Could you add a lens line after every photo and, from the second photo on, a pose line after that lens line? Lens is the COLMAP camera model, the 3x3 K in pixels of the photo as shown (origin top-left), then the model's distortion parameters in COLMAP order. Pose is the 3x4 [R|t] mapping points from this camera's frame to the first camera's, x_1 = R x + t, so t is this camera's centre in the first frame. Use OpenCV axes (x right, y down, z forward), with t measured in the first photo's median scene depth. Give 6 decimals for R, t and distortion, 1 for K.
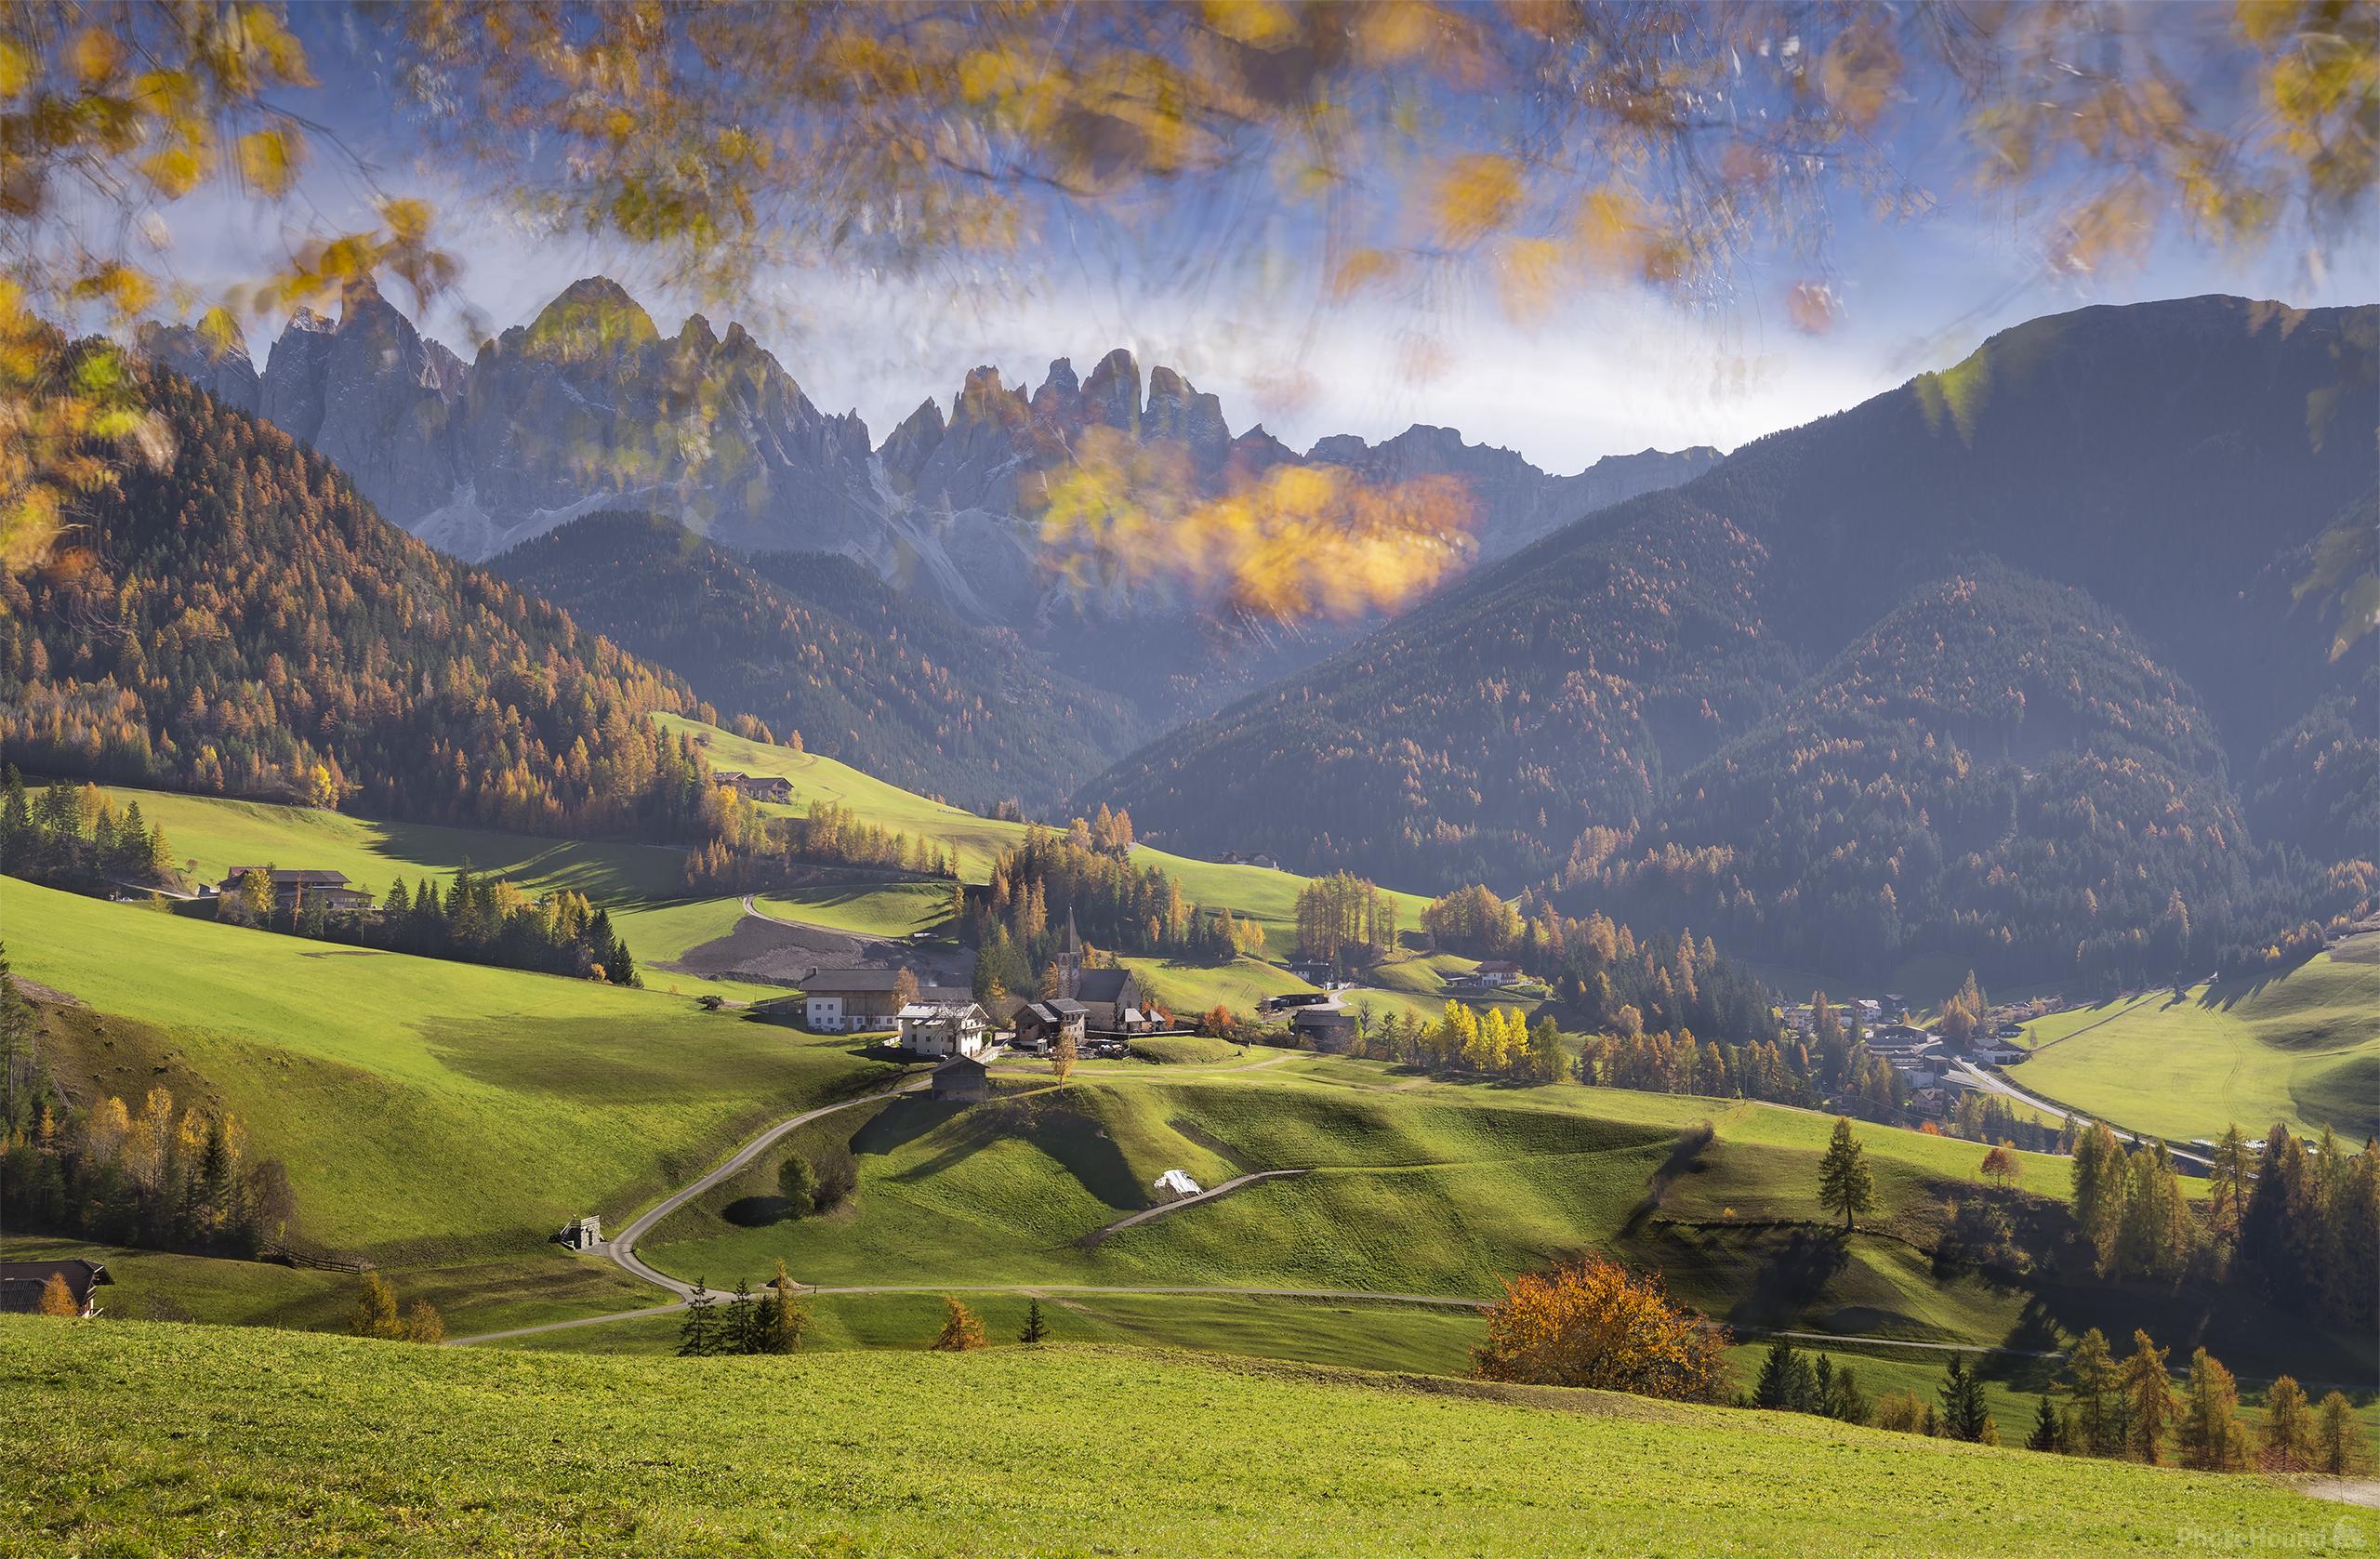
lens RADIAL K [[2164.2, 0, 1191.9], [0, 2164.2, 775.0], [0, 0, 1]] dist [0.008806, 0.002484]
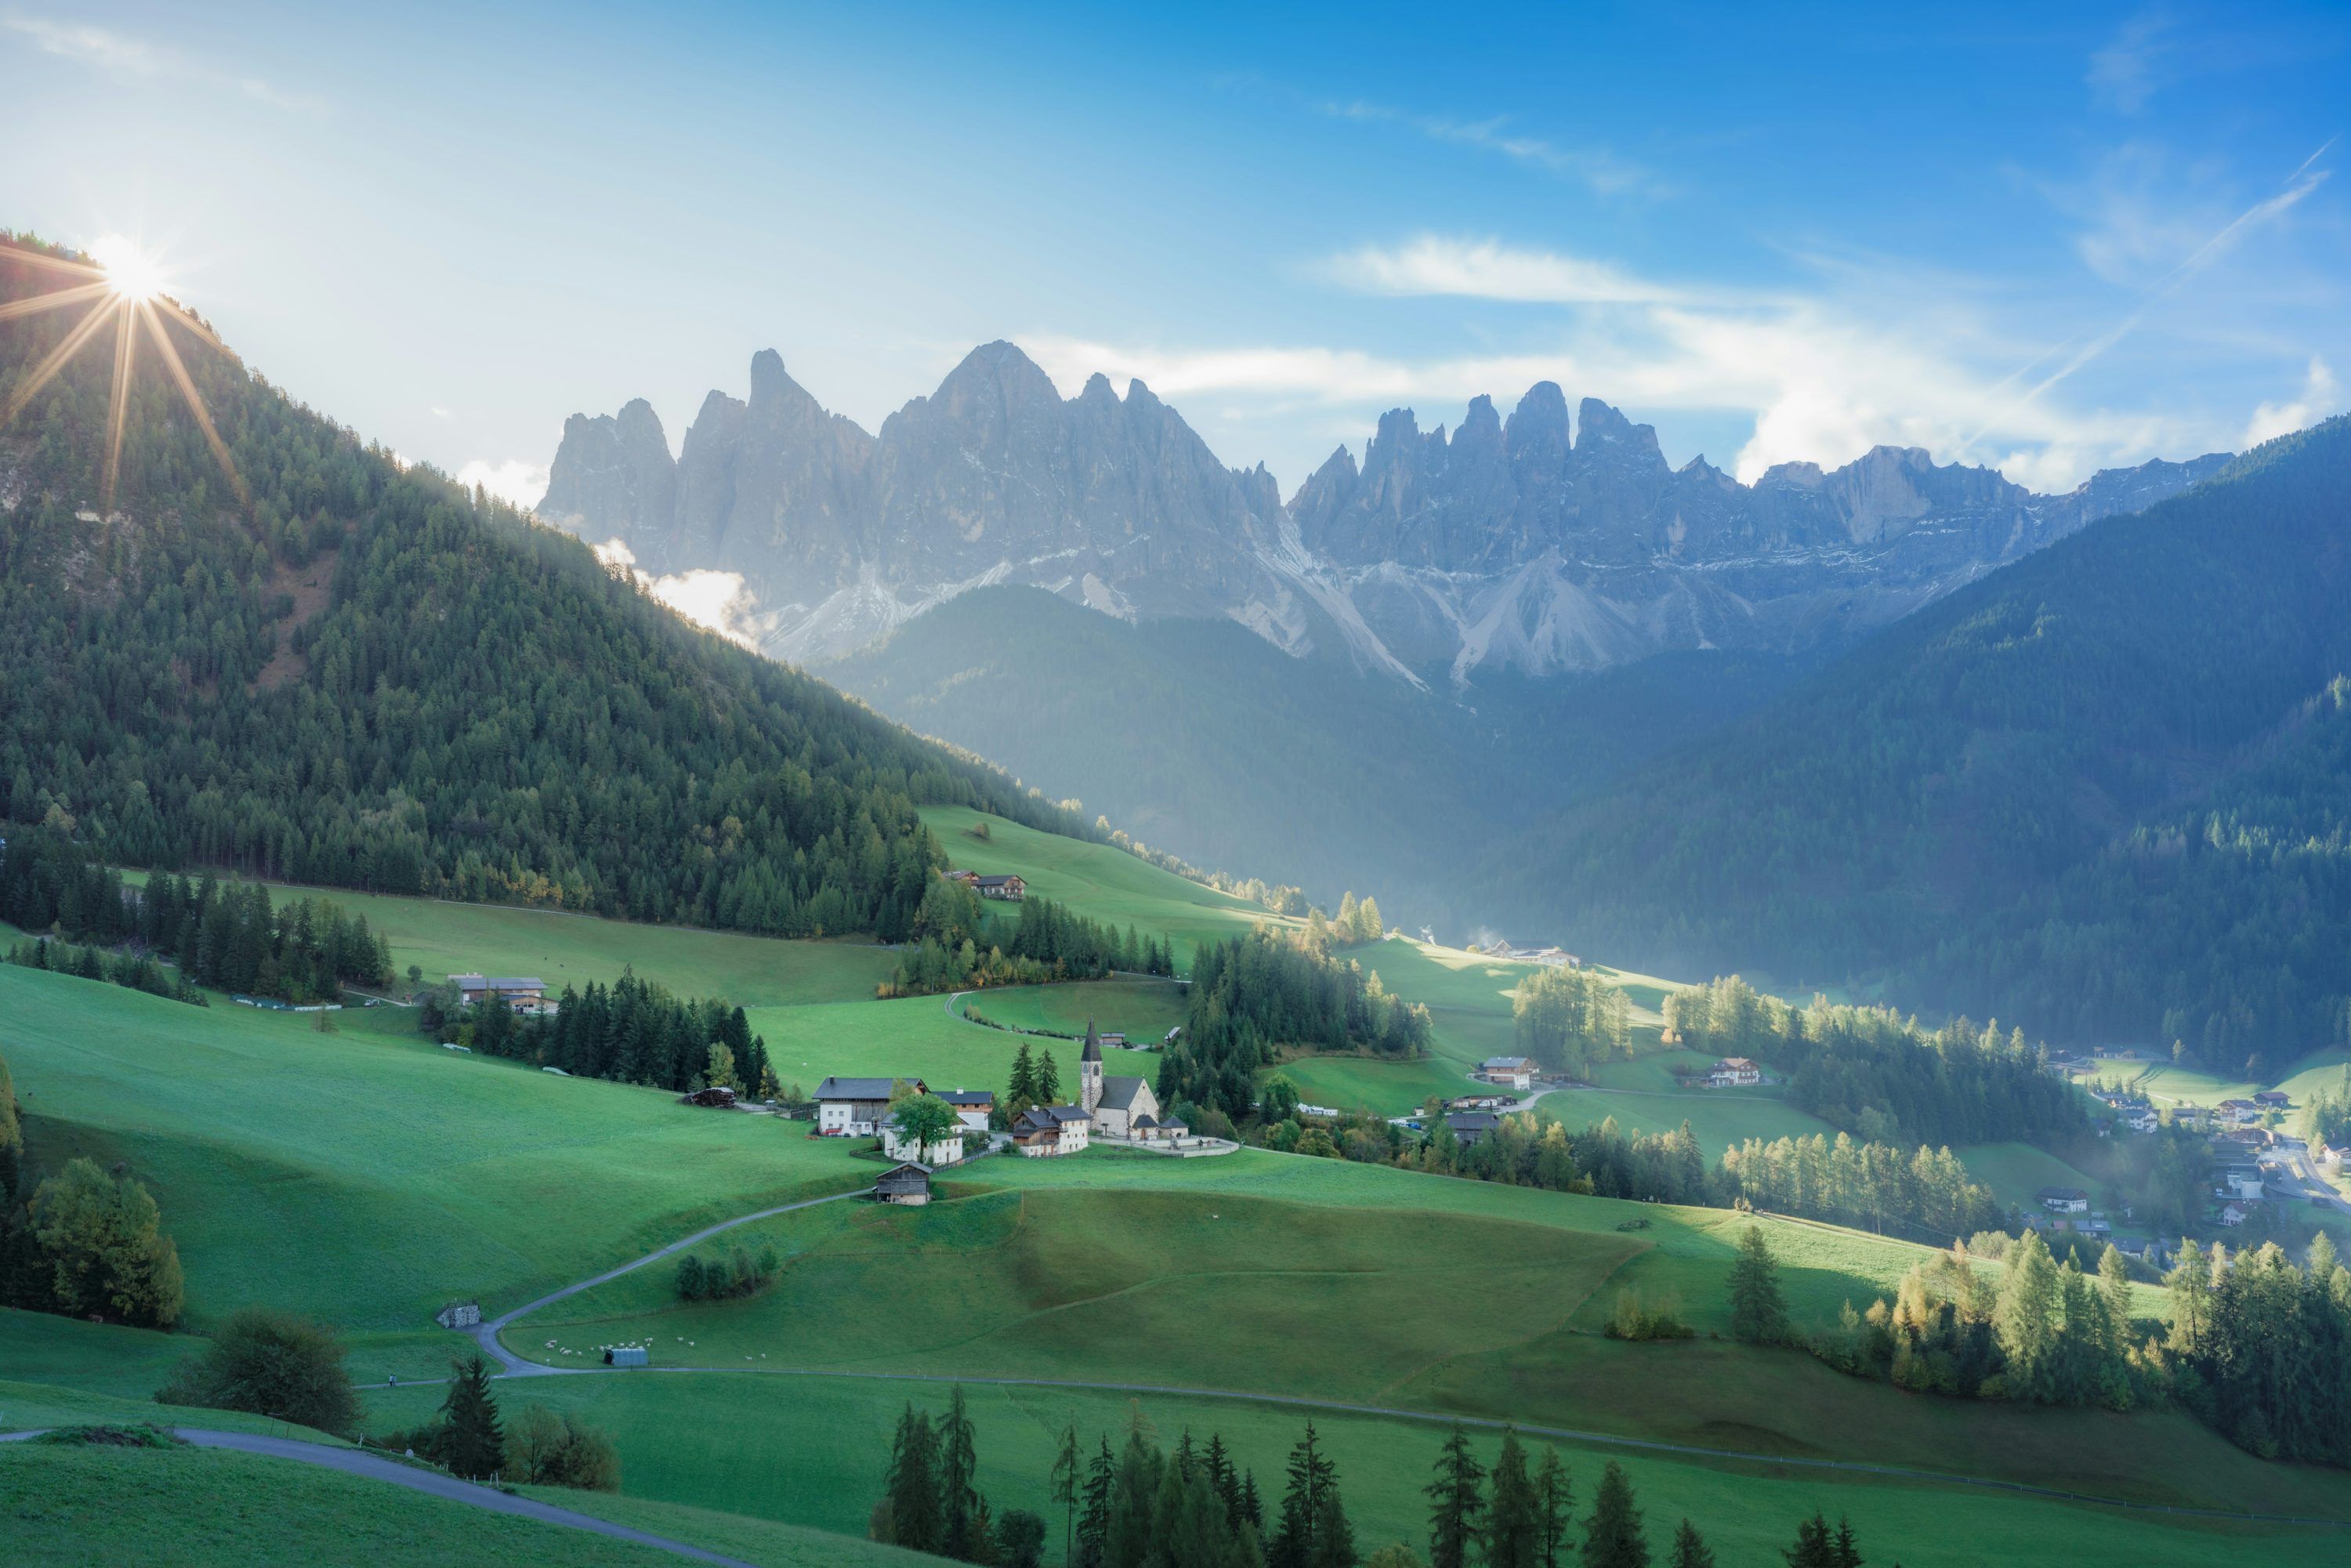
lens RADIAL K [[2372.6, 0, 1198.5], [0, 2372.6, 787.7], [0, 0, 1]] dist [-0.010651, 0.017596]
pose [[0.976720, -0.024661, -0.213096, 0.109824], [0.020046, 0.999516, -0.023789, -0.009210], [0.213579, 0.018964, 0.976742, -0.046156]]
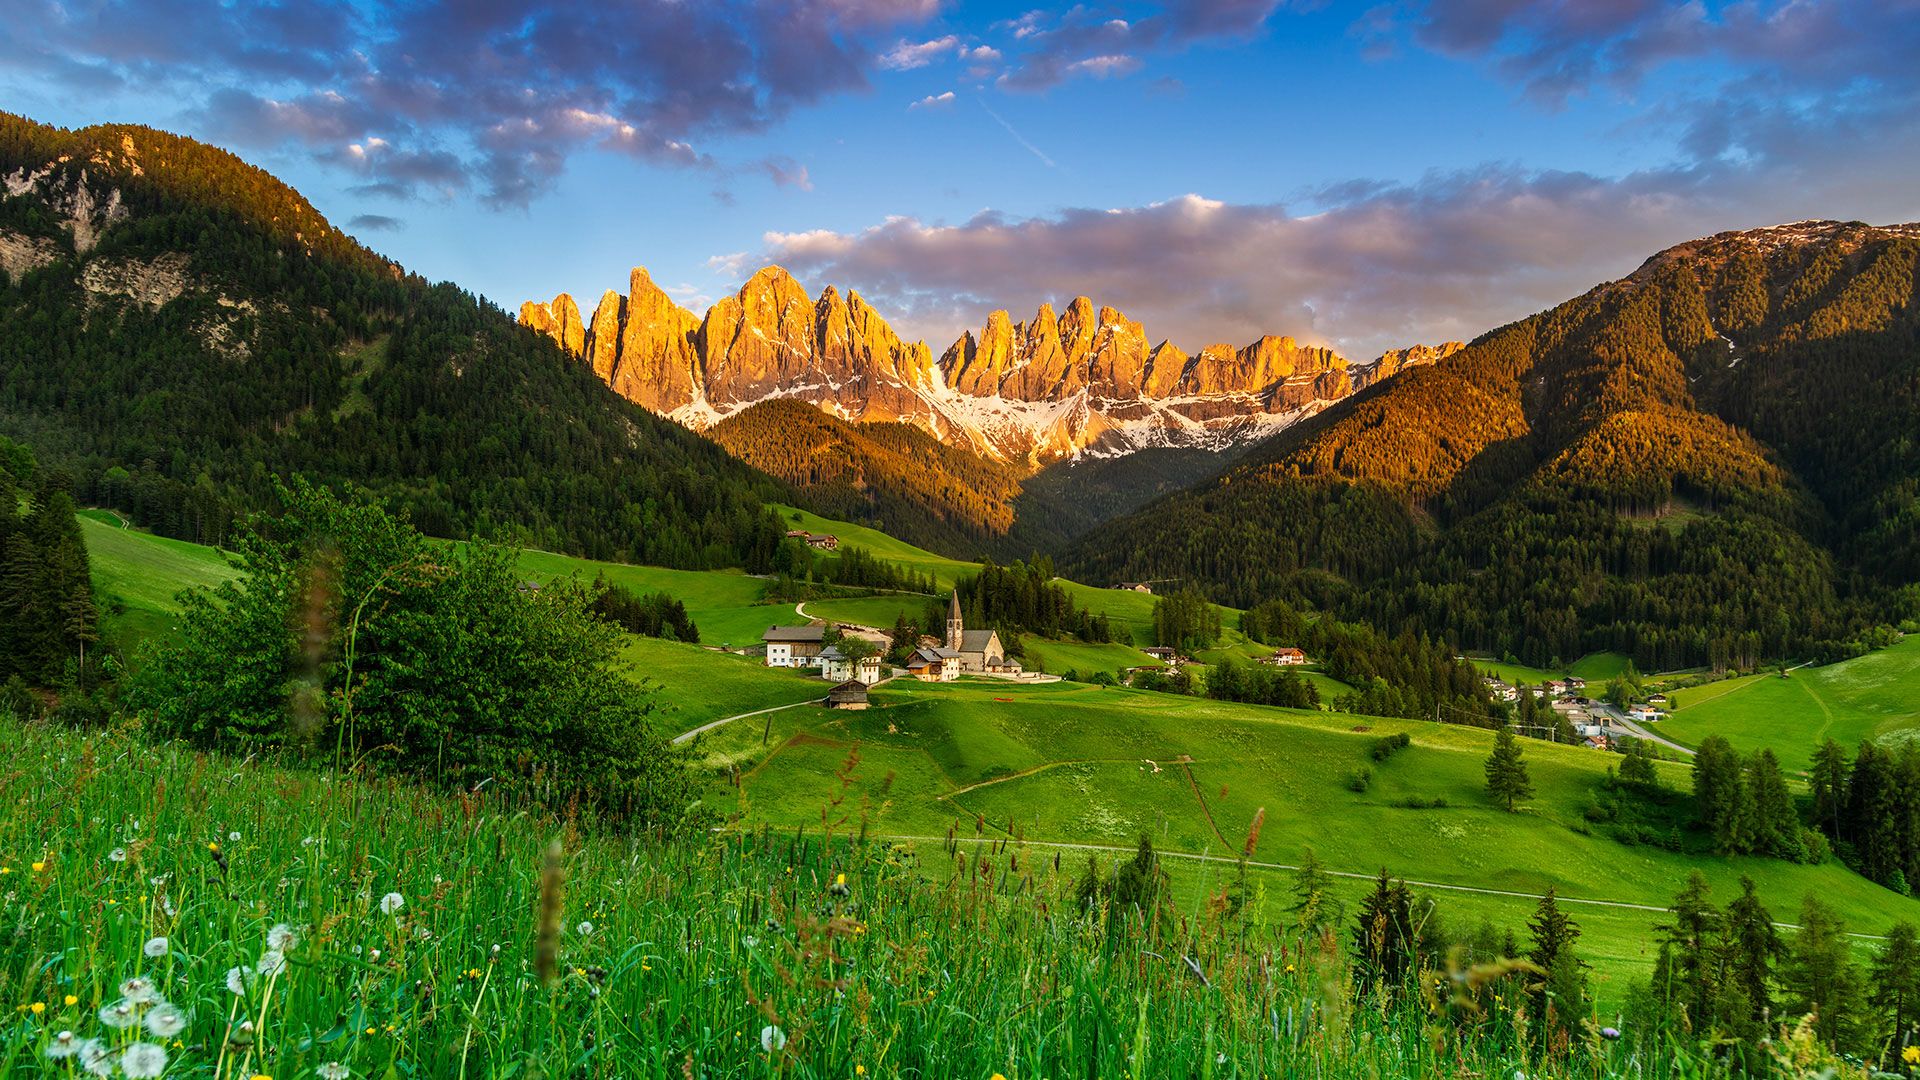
lens RADIAL K [[1270.8, 0, 945.2], [0, 1270.8, 594.0], [0, 0, 1]] dist [0.034474, -0.036907]
pose [[0.988519, -0.004001, -0.151045, 0.030783], [0.007532, 0.999711, 0.022814, 0.021317], [0.150910, -0.023689, 0.988264, 0.070094]]
